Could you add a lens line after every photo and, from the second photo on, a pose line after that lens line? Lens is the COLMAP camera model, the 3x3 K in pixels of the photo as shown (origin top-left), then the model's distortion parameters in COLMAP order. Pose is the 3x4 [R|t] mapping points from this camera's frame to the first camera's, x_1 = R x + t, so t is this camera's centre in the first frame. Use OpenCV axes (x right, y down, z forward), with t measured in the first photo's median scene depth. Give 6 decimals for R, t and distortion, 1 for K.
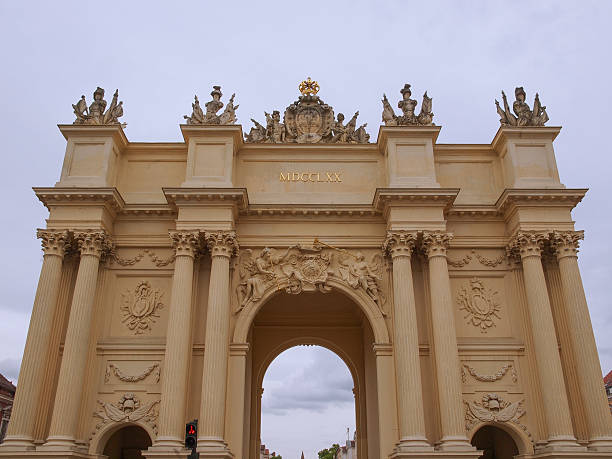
lens RADIAL K [[588.5, 0, 305.0], [0, 588.5, 231.7], [0, 0, 1]] dist [-0.026817, 0.000000]
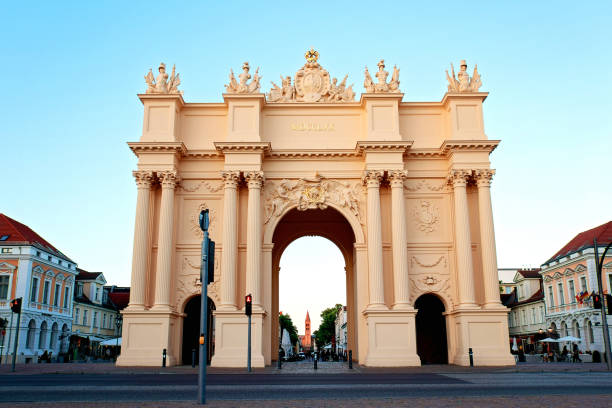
lens RADIAL K [[605.2, 0, 306.4], [0, 605.2, 194.6], [0, 0, 1]] dist [-0.014566, 0.000000]
pose [[0.999970, -0.005861, -0.005058, -0.000848], [0.006631, 0.985607, 0.168922, -0.195599], [0.003995, -0.168950, 0.985617, -0.521603]]
